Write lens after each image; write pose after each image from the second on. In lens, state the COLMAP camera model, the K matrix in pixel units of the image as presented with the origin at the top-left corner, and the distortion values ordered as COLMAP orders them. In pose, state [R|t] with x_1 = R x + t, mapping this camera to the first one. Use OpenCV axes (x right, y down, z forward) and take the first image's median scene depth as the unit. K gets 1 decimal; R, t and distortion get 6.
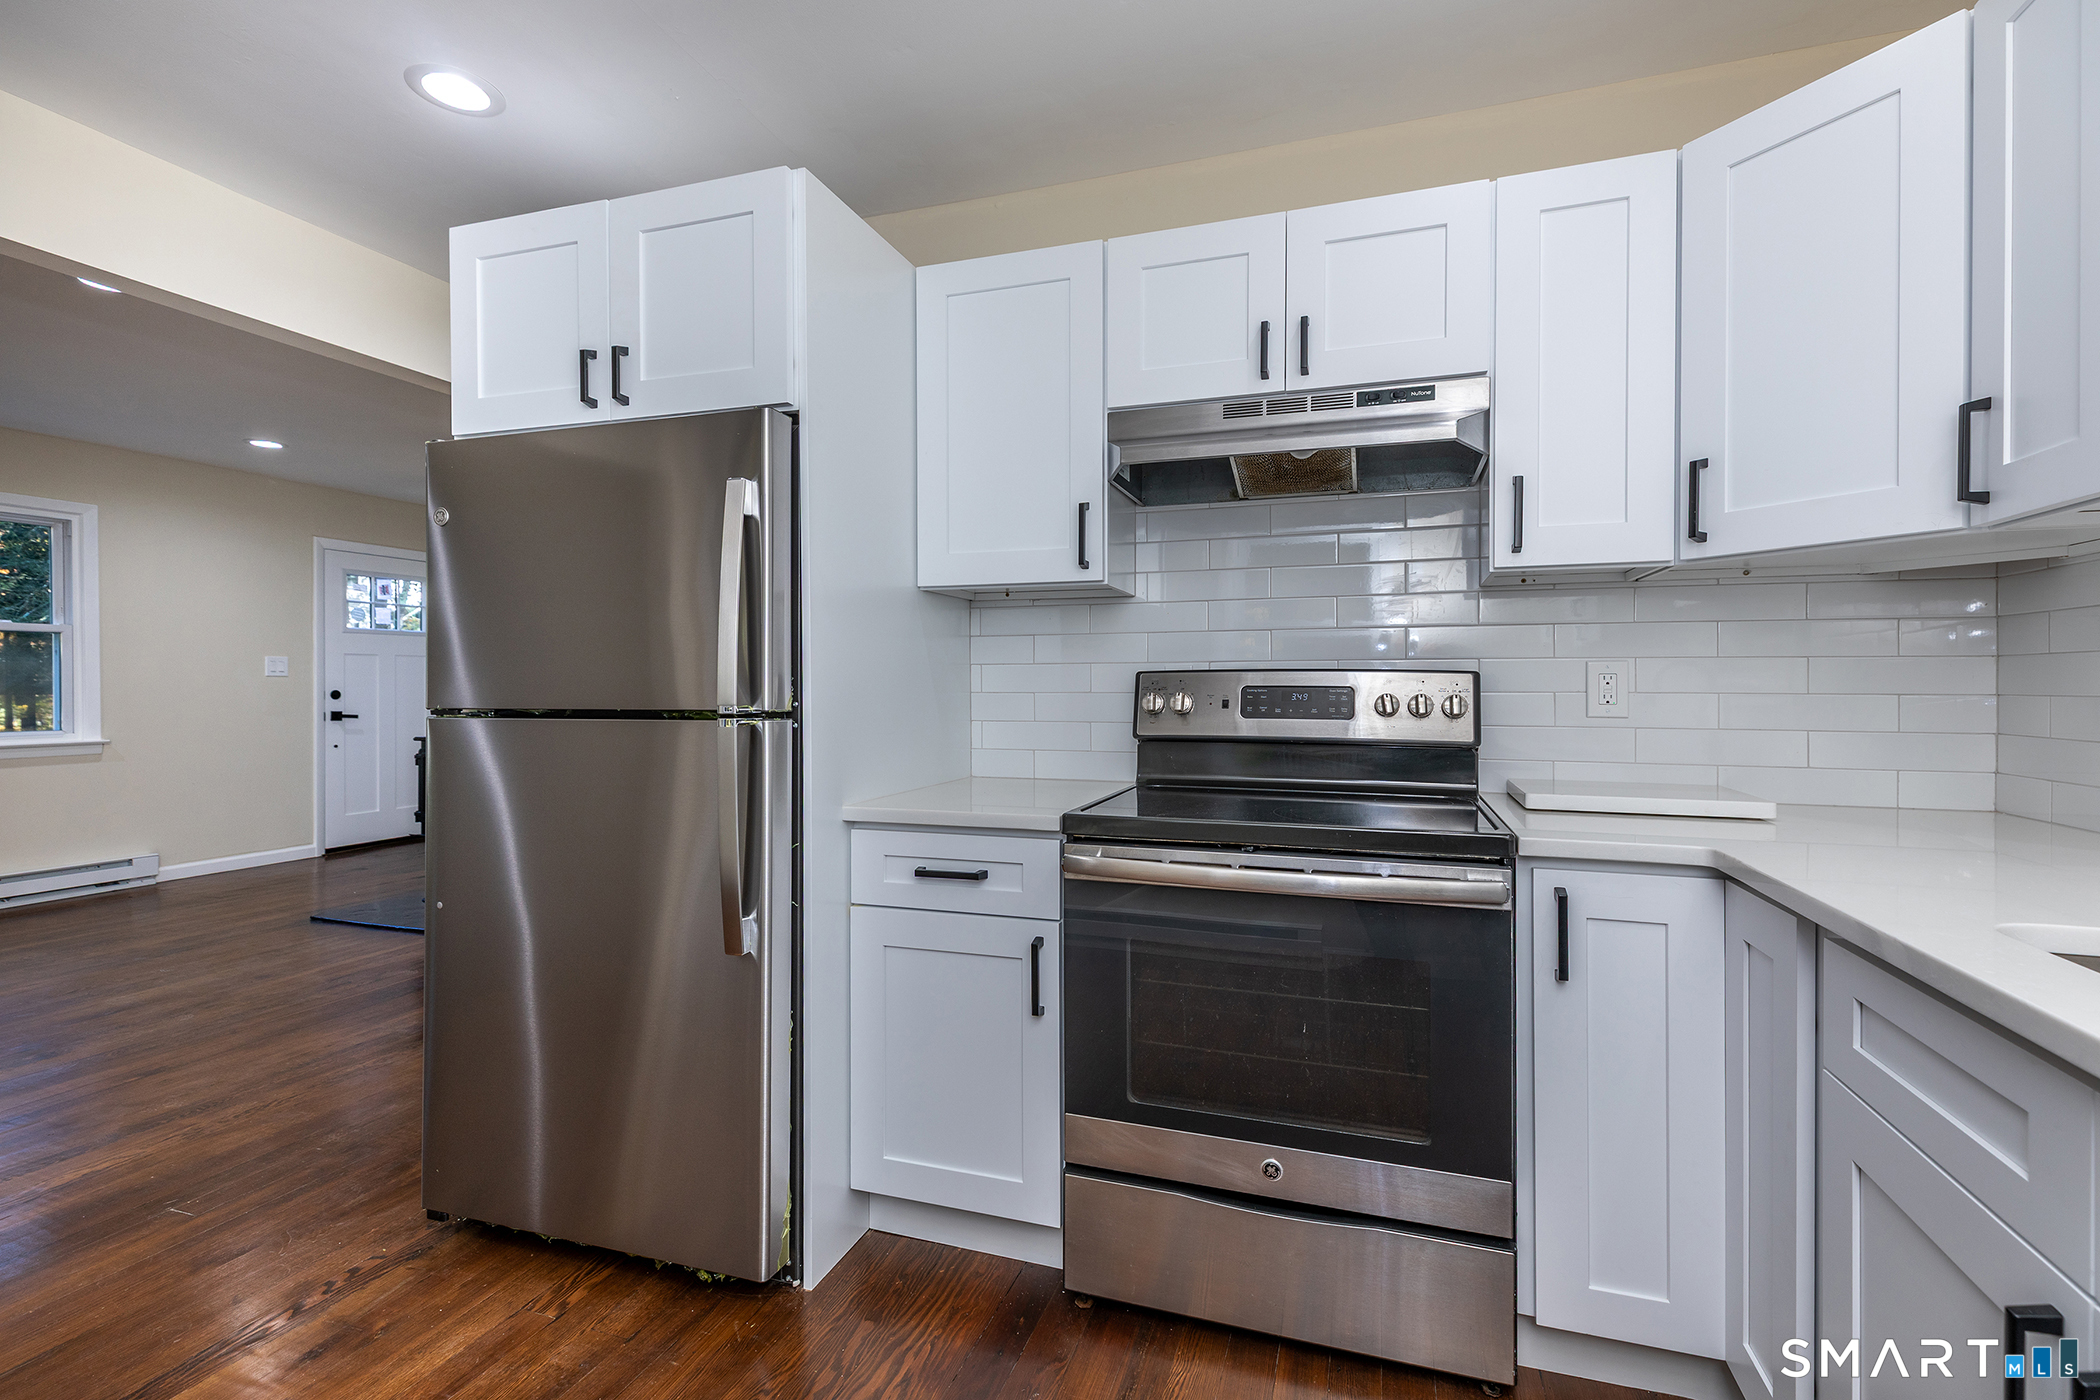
lens RADIAL K [[964.2, 0, 1068.5], [0, 964.2, 680.7], [0, 0, 1]] dist [0.005892, 0.000789]
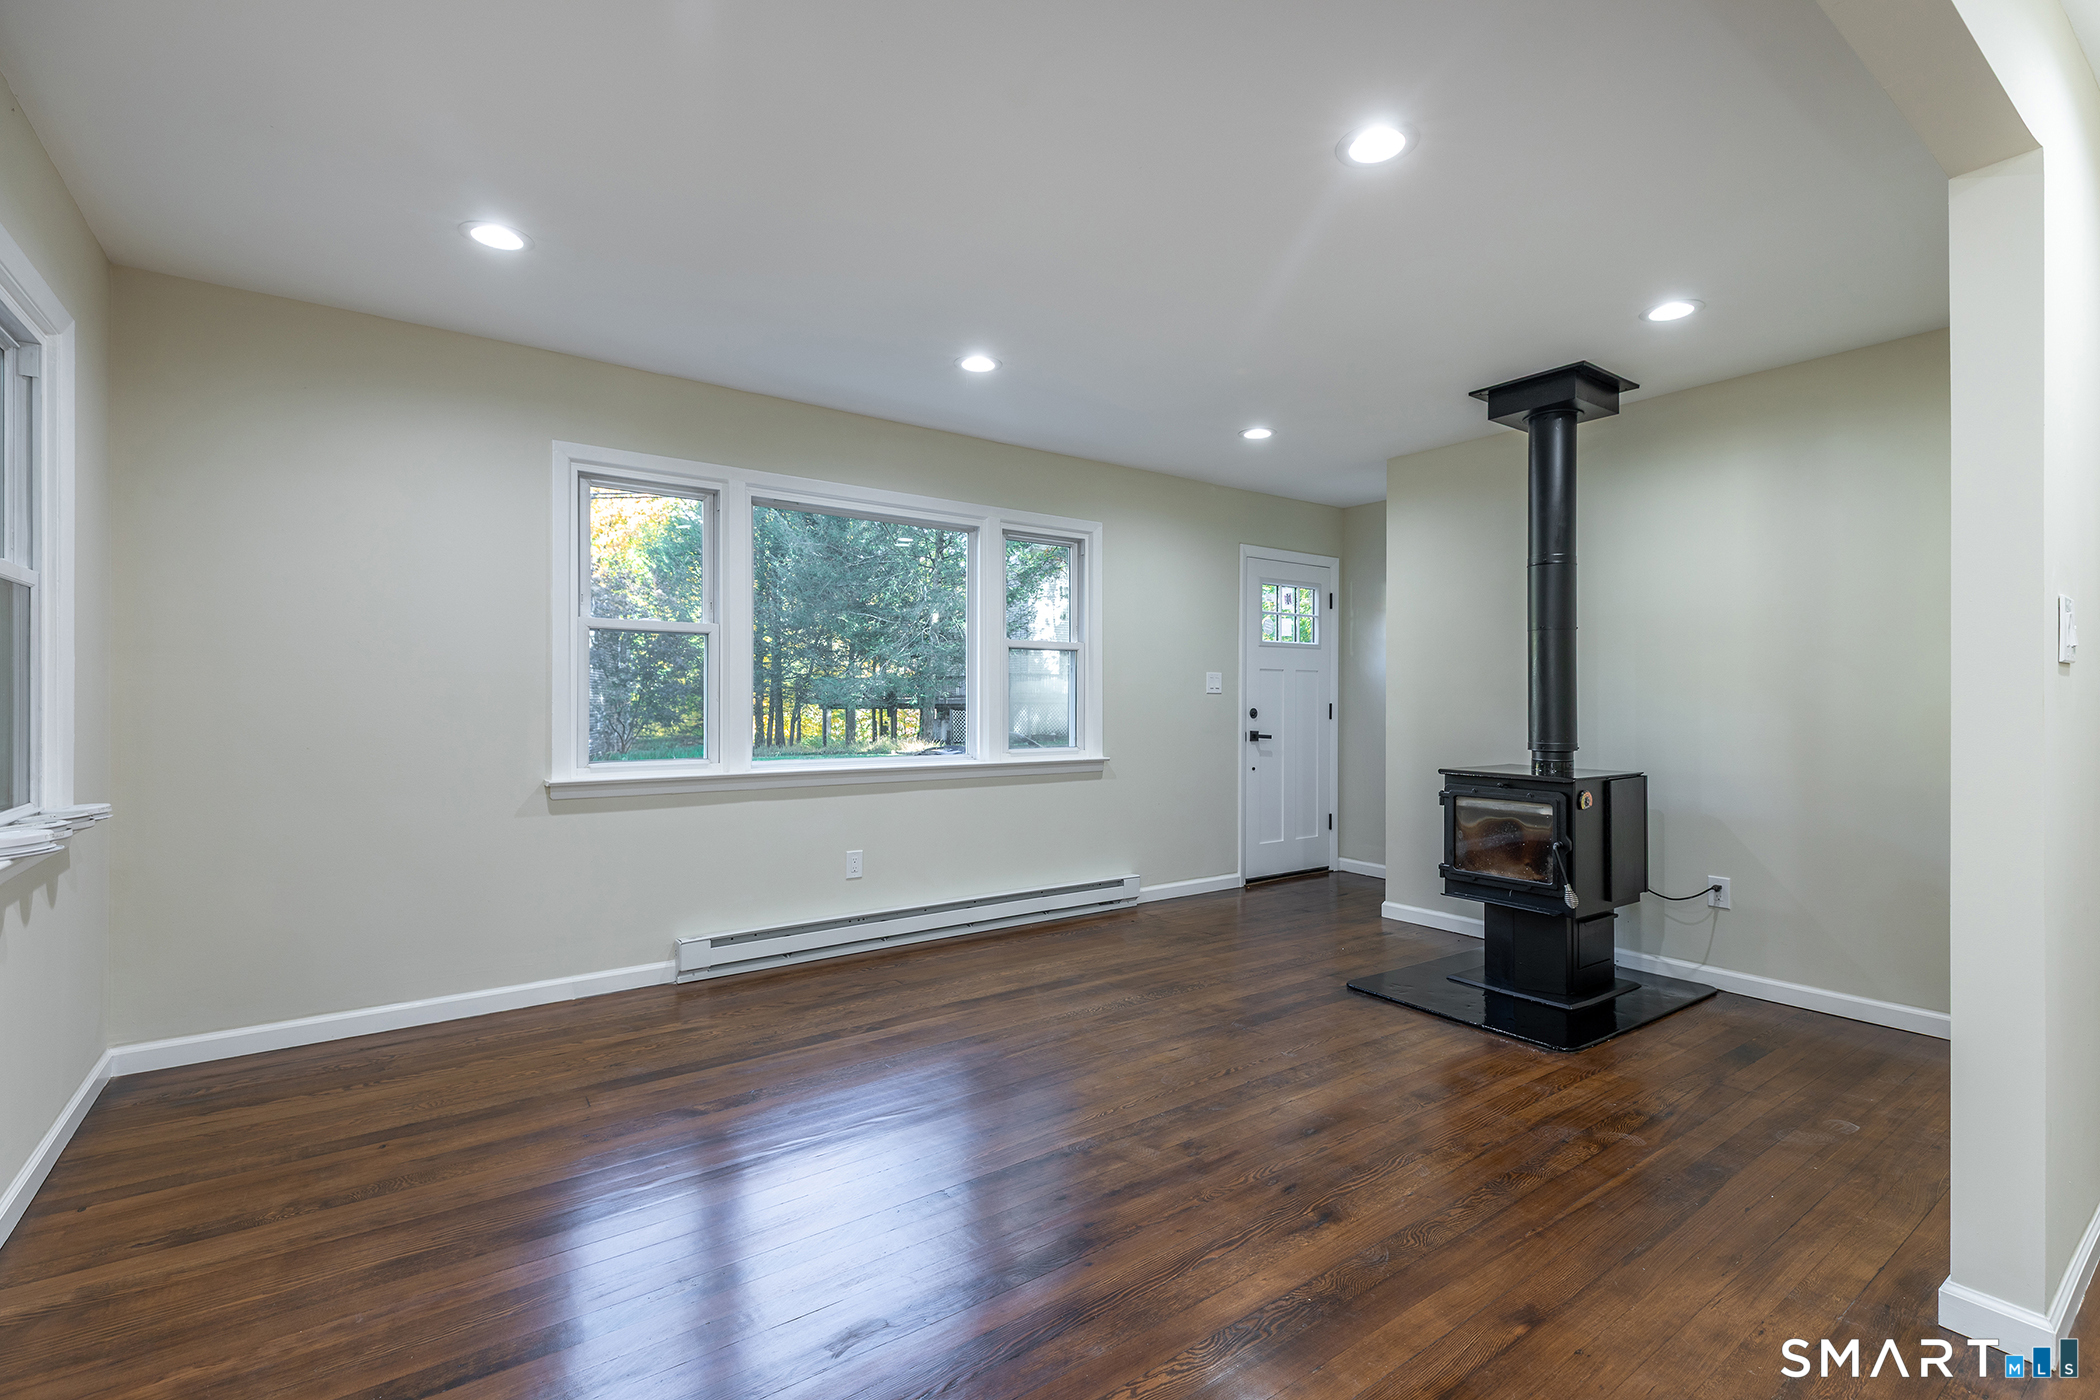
lens RADIAL K [[964.2, 0, 1060.6], [0, 964.2, 693.3], [0, 0, 1]] dist [0.005892, 0.000789]
pose [[0.815613, 0.000391, -0.578598, -0.420661], [-0.003585, 0.999984, -0.004379, -0.000027], [0.578587, 0.005646, 0.815601, 0.155509]]
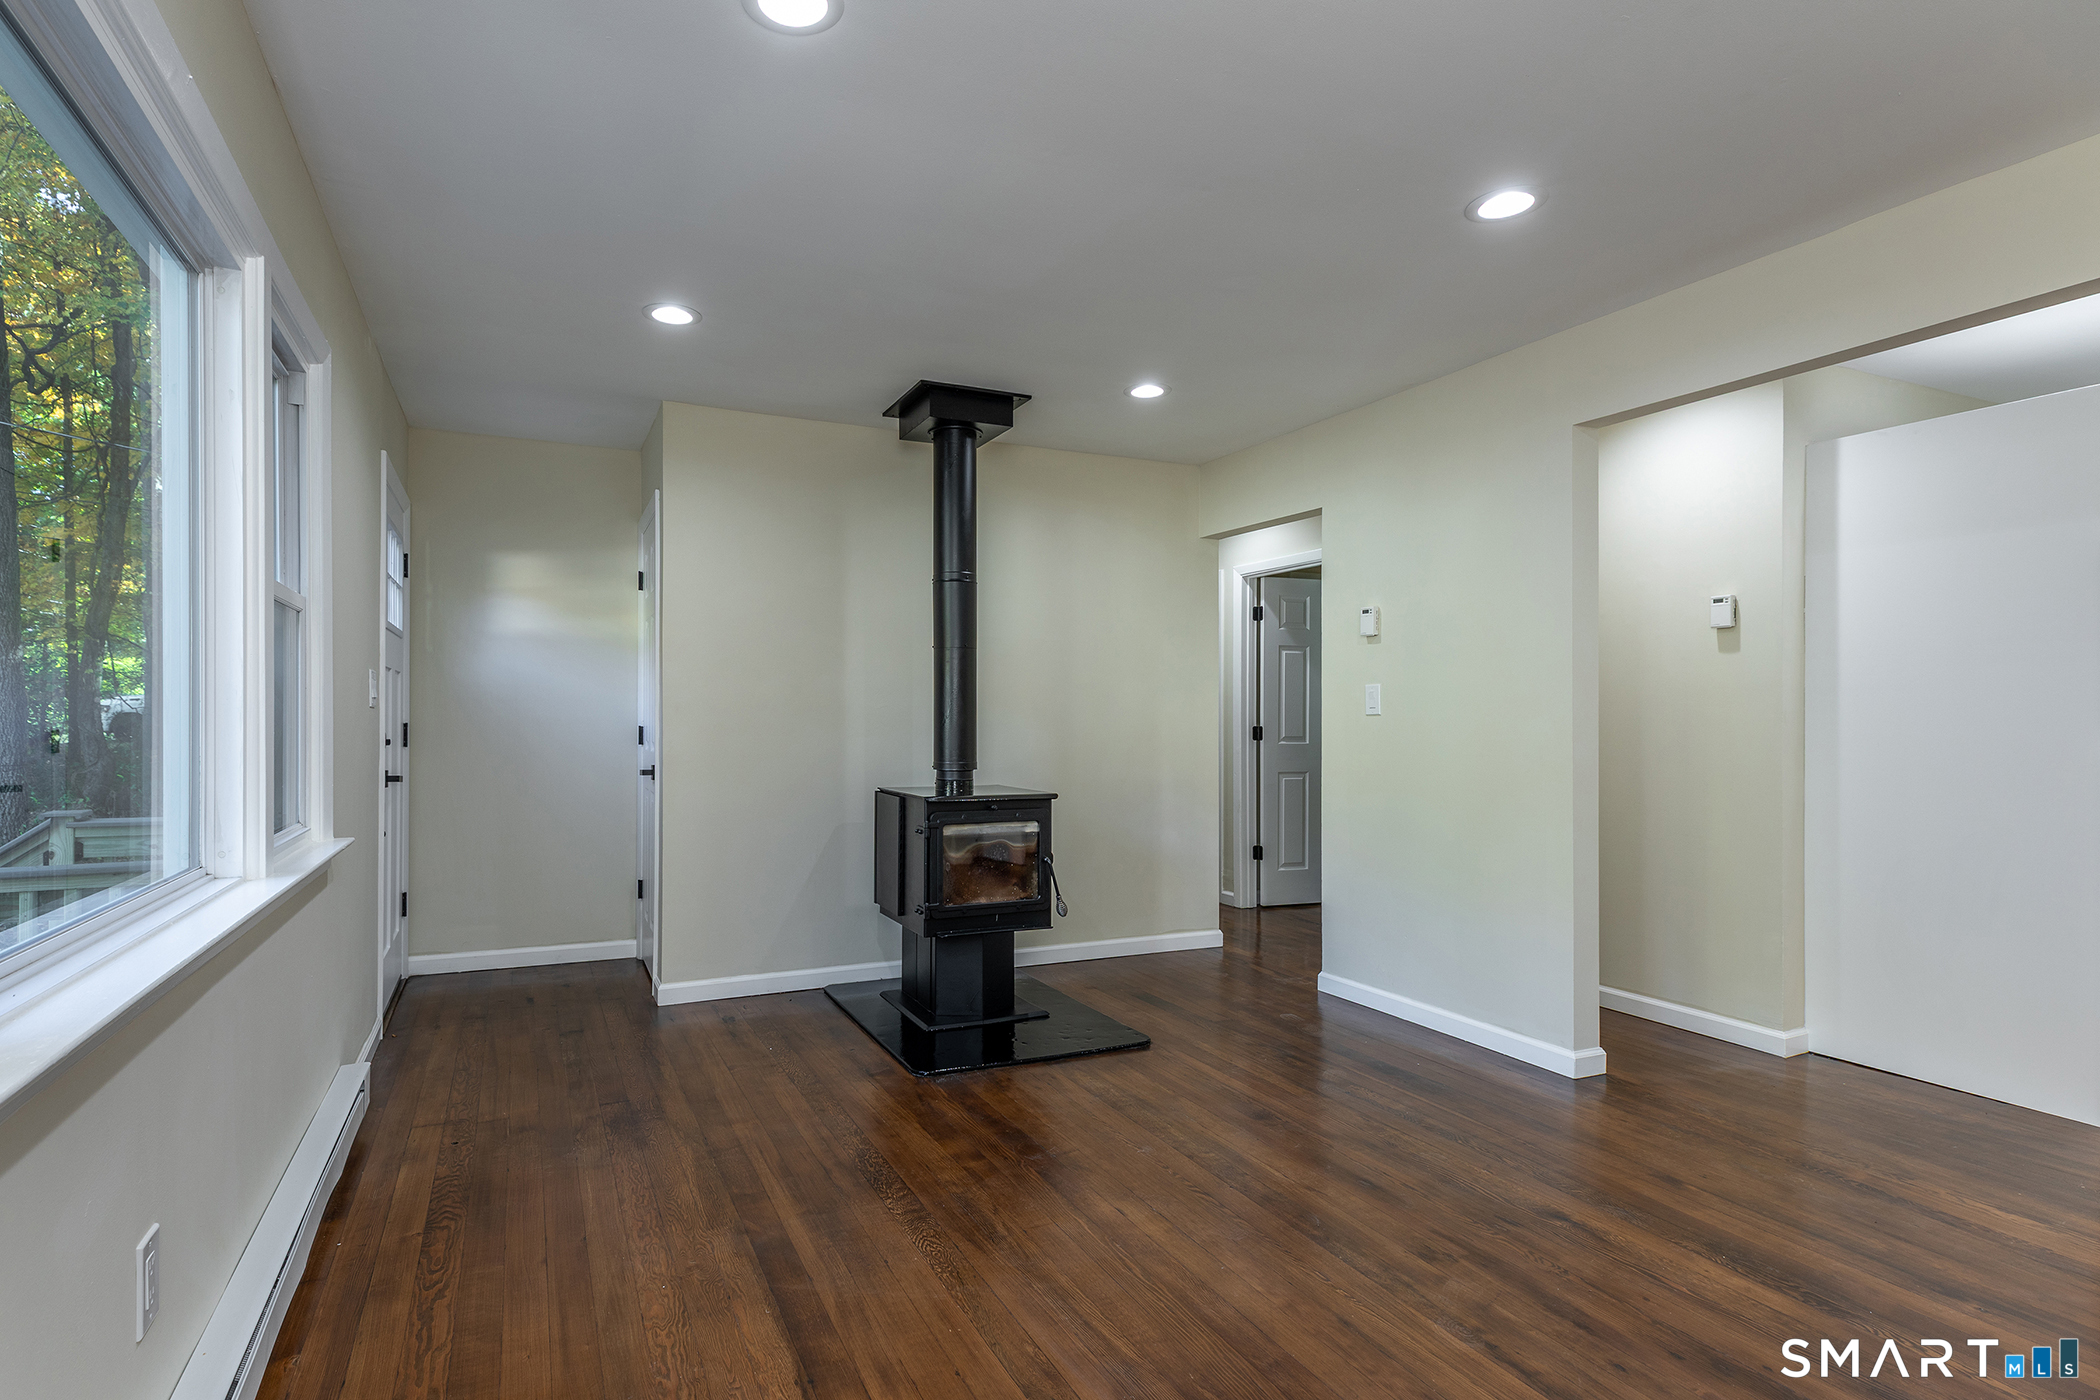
lens RADIAL K [[1022.0, 0, 1030.1], [0, 1022.0, 710.7], [0, 0, 1]] dist [0.019907, -0.000399]
pose [[0.734900, 0.005425, 0.678154, -0.999140], [-0.004020, 0.999985, -0.003644, -0.002491], [-0.678164, -0.000049, 0.734911, 0.359755]]
